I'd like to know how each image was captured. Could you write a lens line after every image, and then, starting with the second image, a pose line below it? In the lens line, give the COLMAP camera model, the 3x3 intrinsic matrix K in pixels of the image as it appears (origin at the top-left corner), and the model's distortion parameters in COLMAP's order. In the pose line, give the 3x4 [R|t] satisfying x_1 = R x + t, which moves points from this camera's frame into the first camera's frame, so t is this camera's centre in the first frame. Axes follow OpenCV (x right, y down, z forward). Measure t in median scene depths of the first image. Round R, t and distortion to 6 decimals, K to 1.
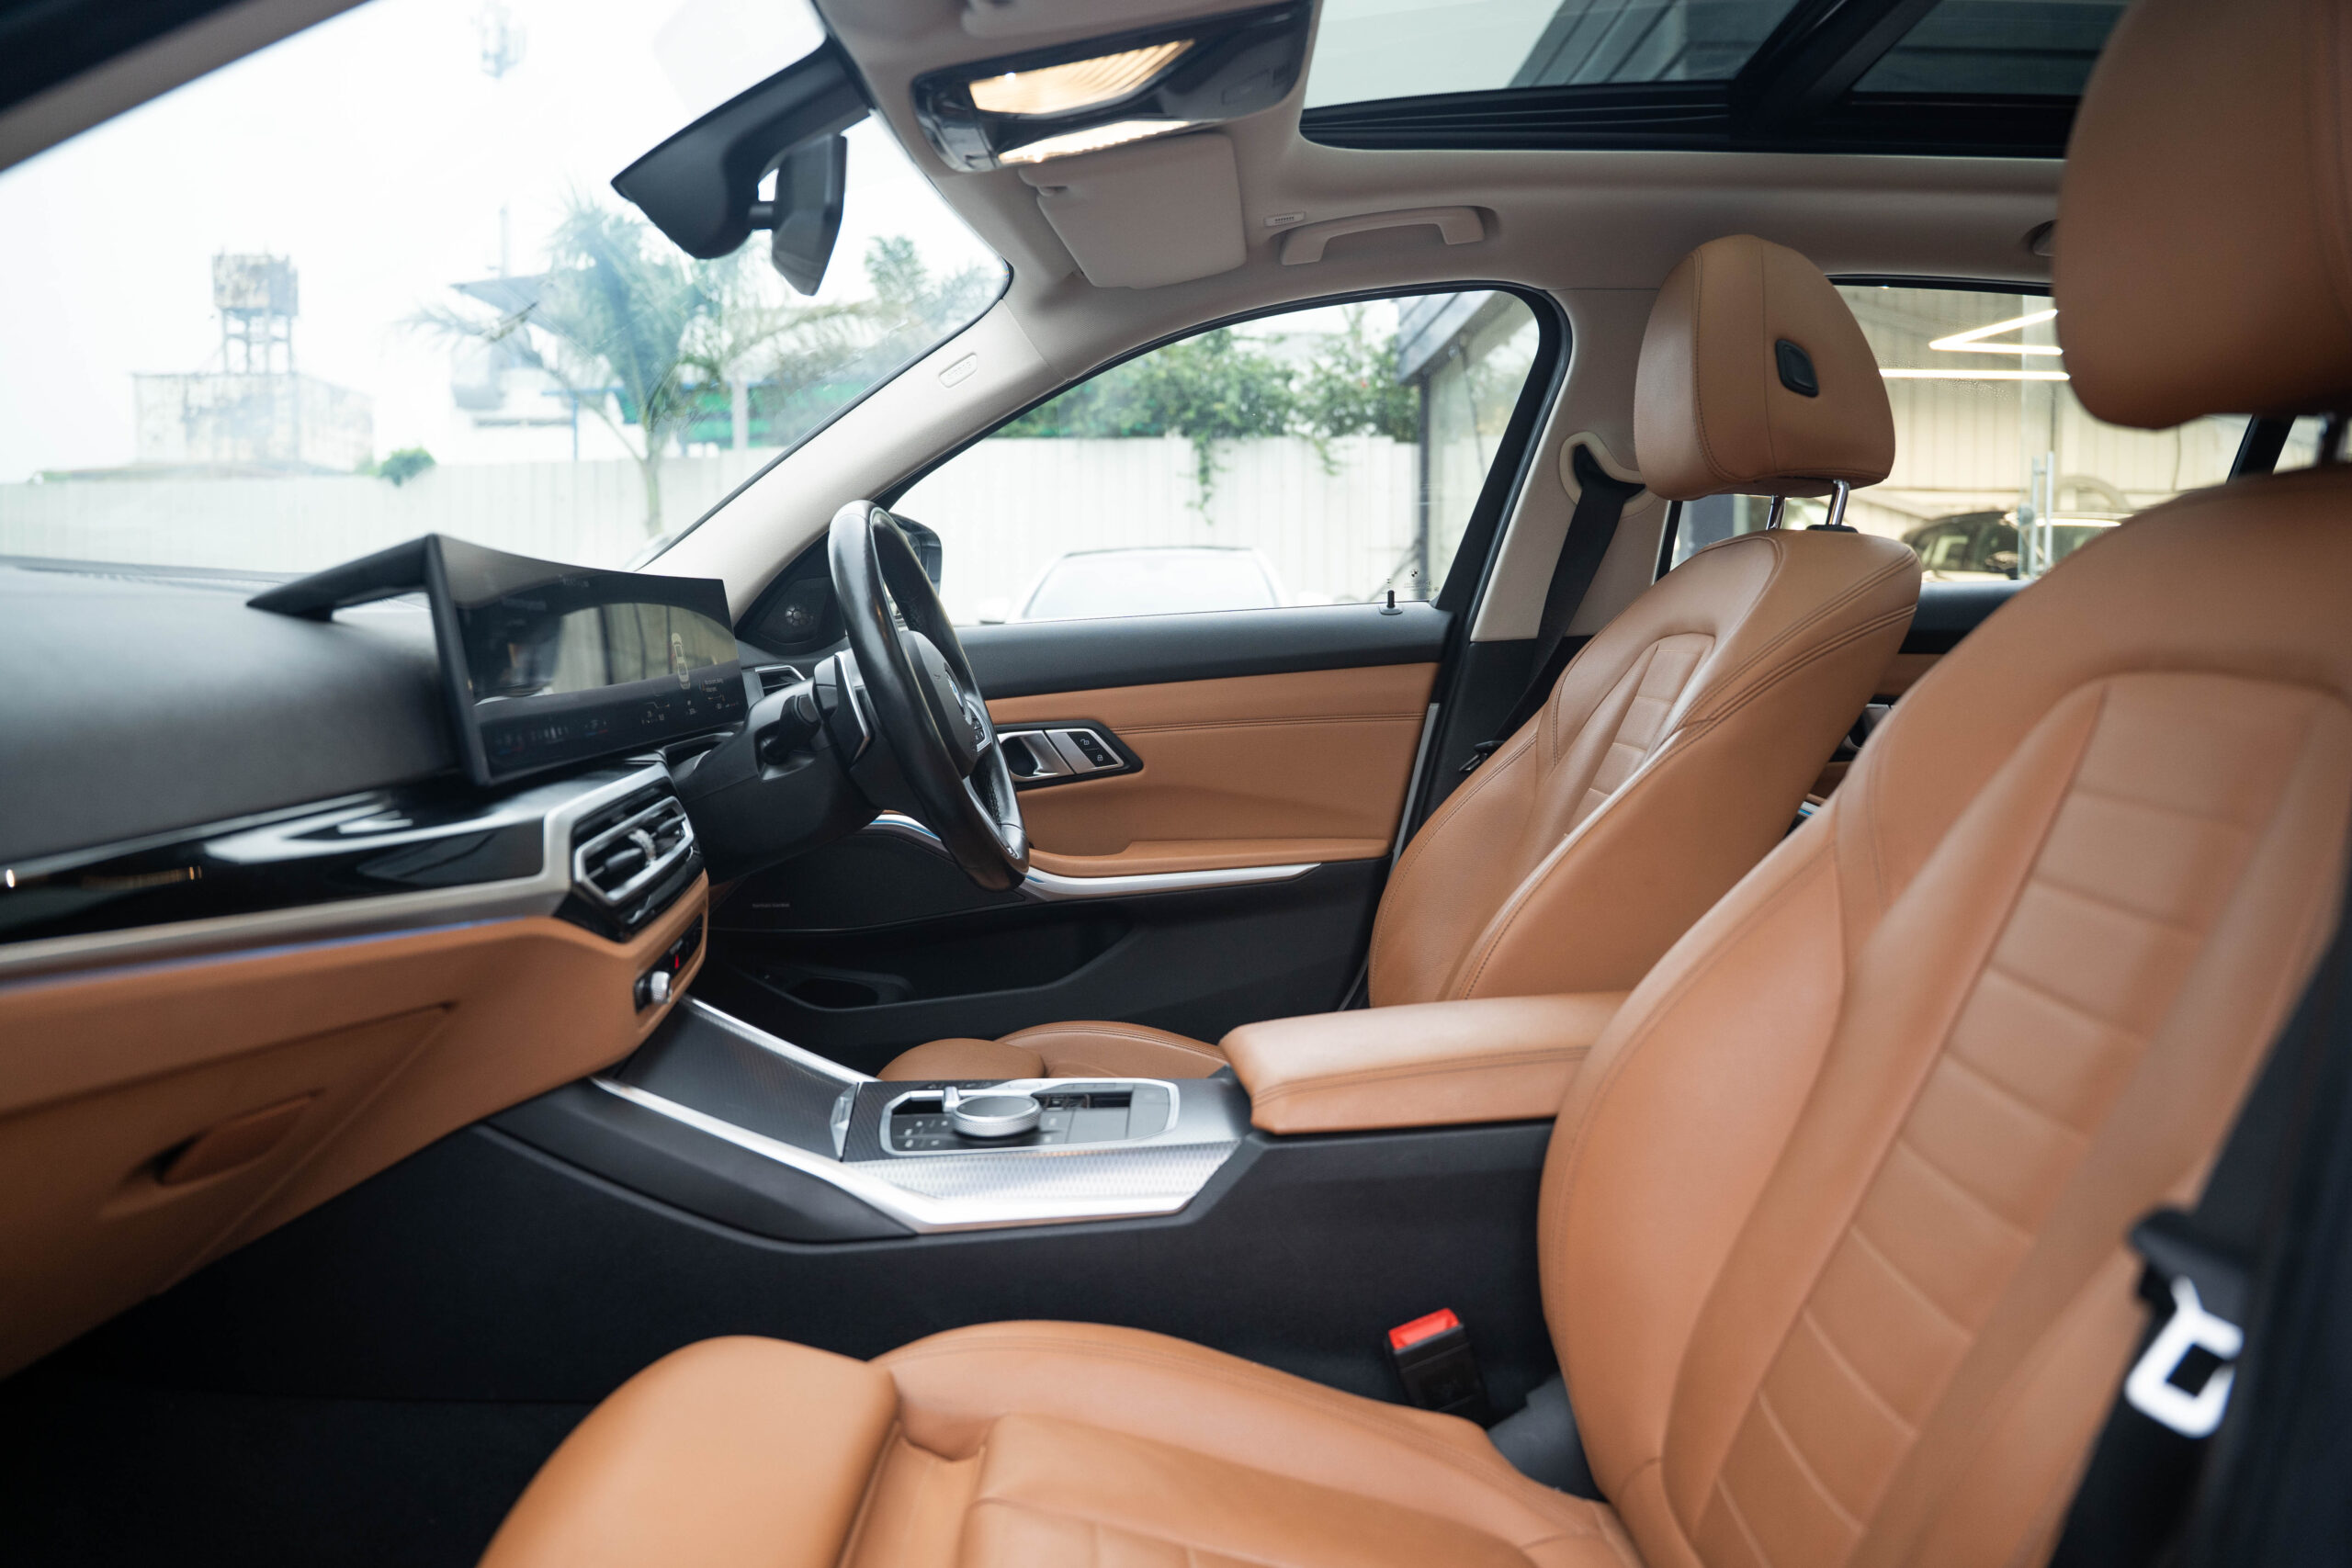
lens RADIAL K [[1700.1, 0, 1176.0], [0, 1700.1, 784.0], [0, 0, 1]] dist [-0.128748, 0.081921]
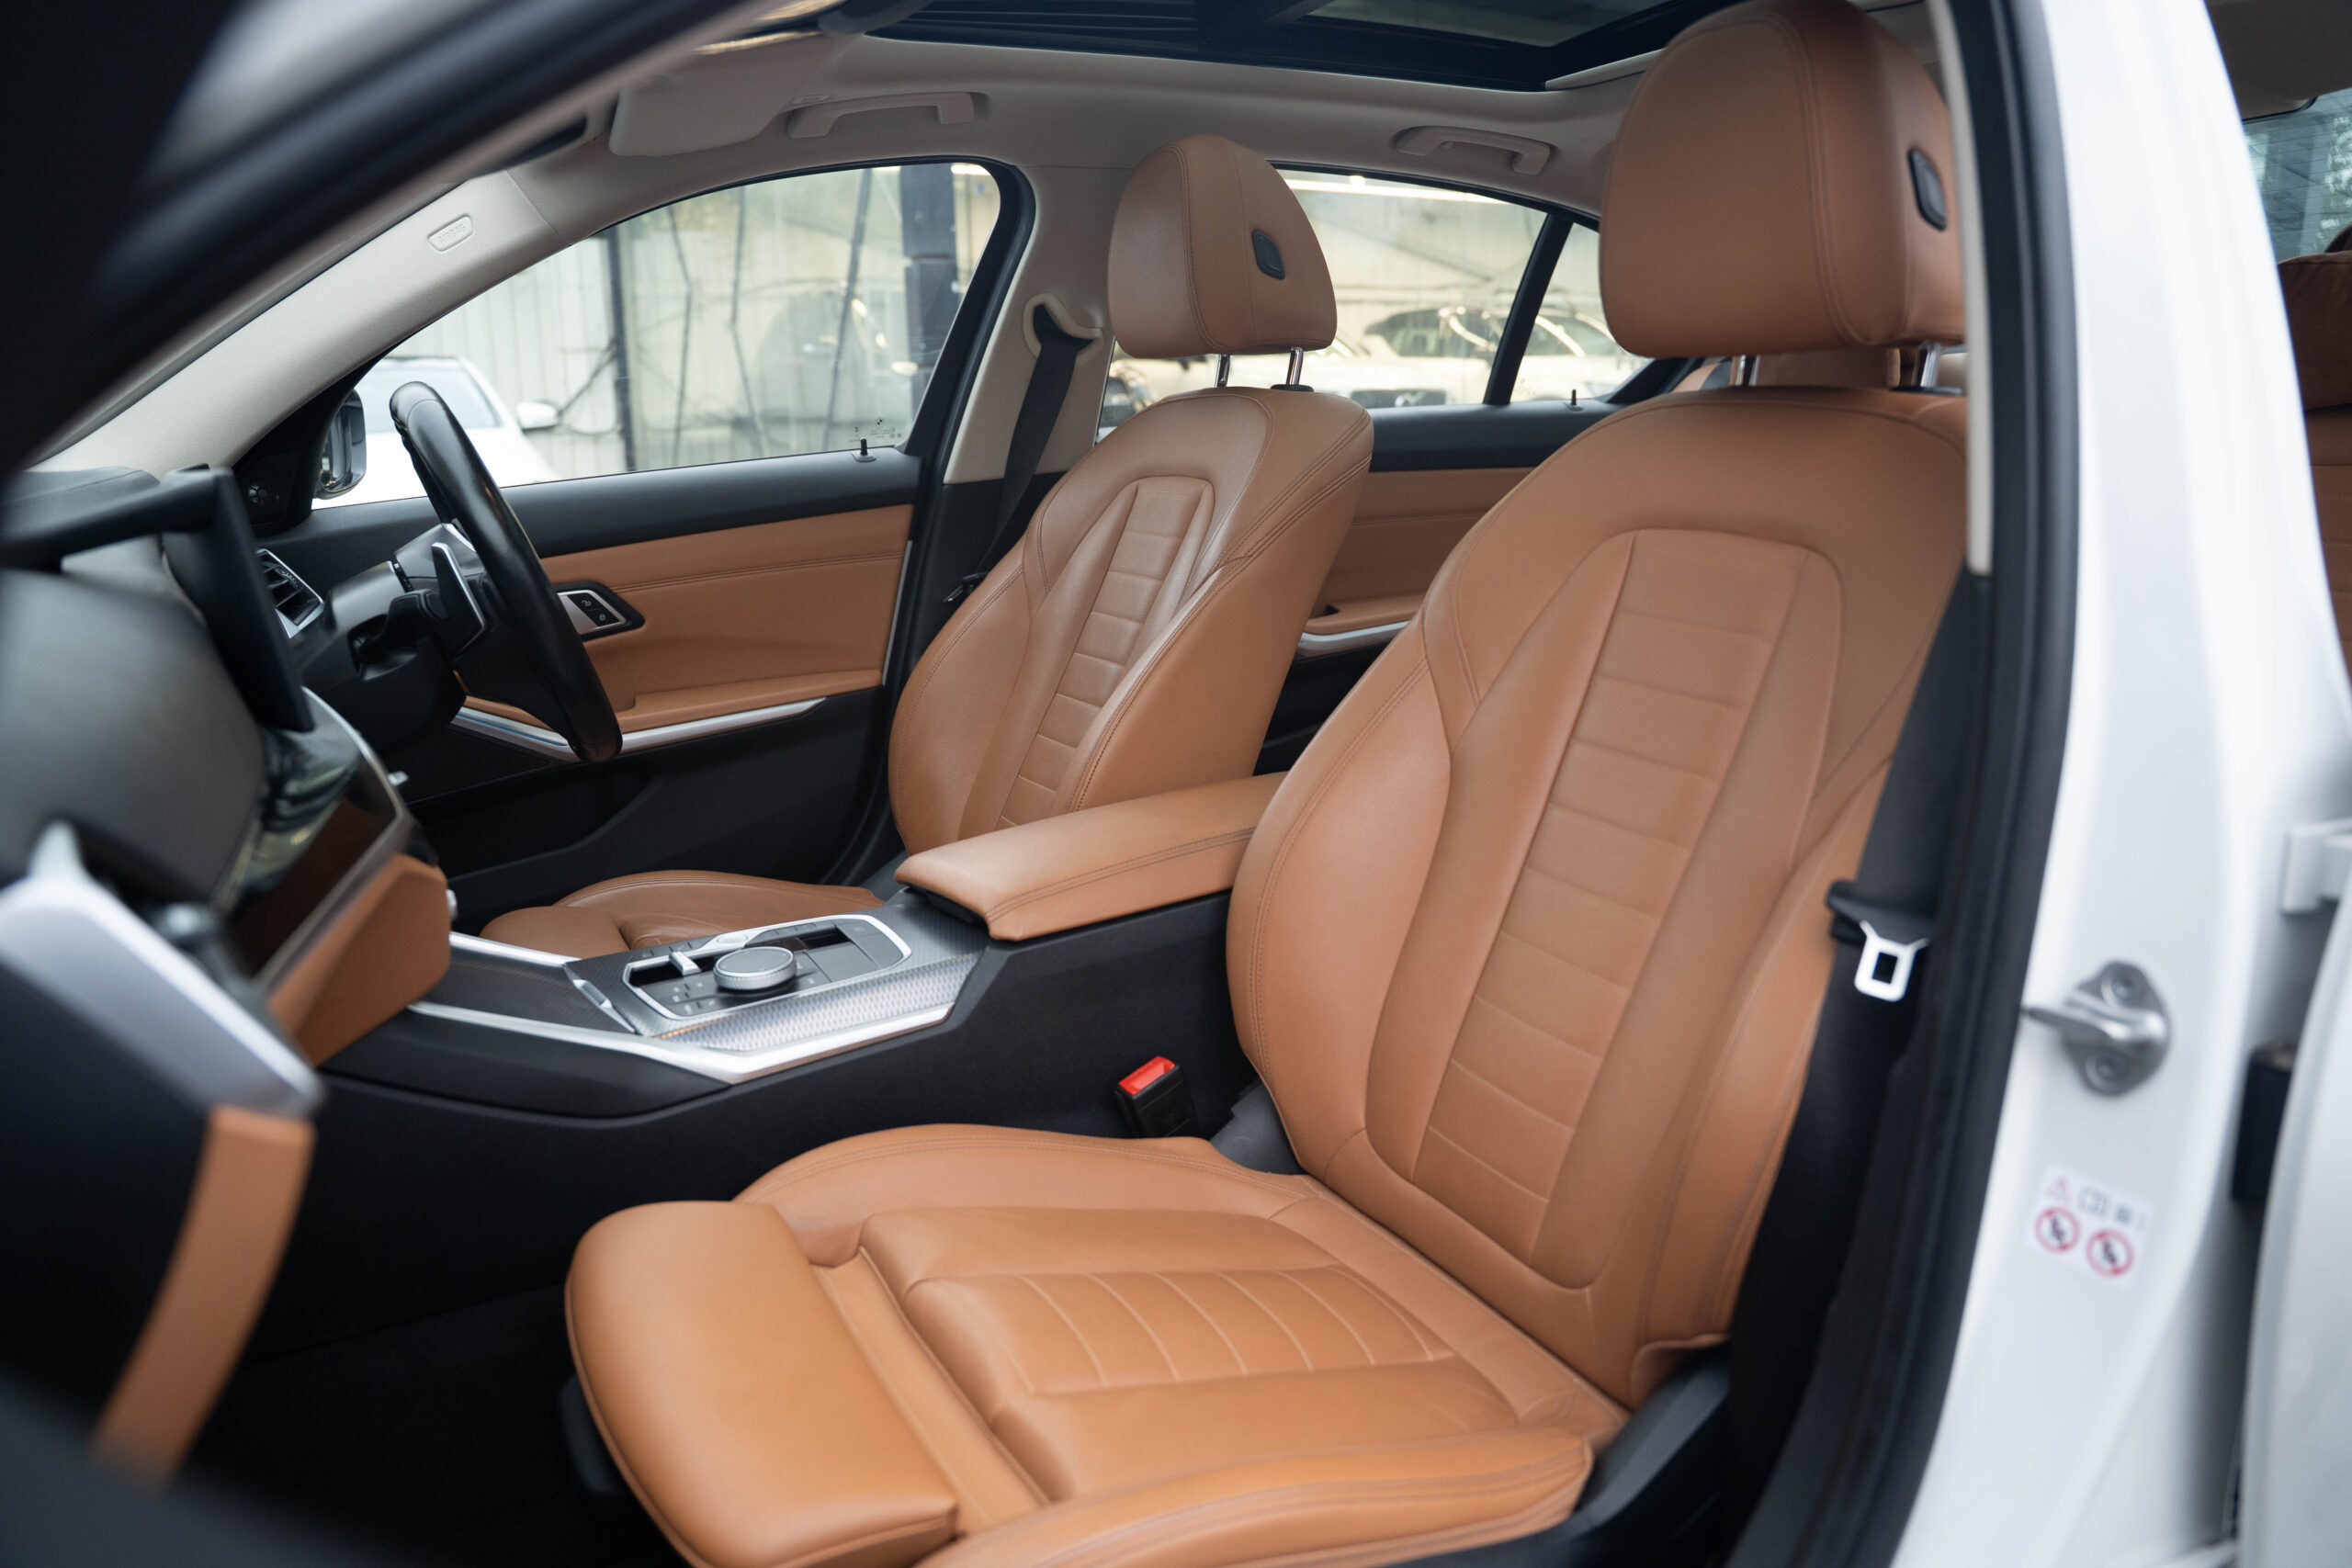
lens RADIAL K [[1700.1, 0, 1176.0], [0, 1700.1, 784.0], [0, 0, 1]] dist [-0.128748, 0.081921]
pose [[0.871188, -0.129142, 0.473660, -0.297364], [0.066740, 0.986980, 0.146344, -0.051898], [-0.486392, -0.095881, 0.868464, -0.059381]]
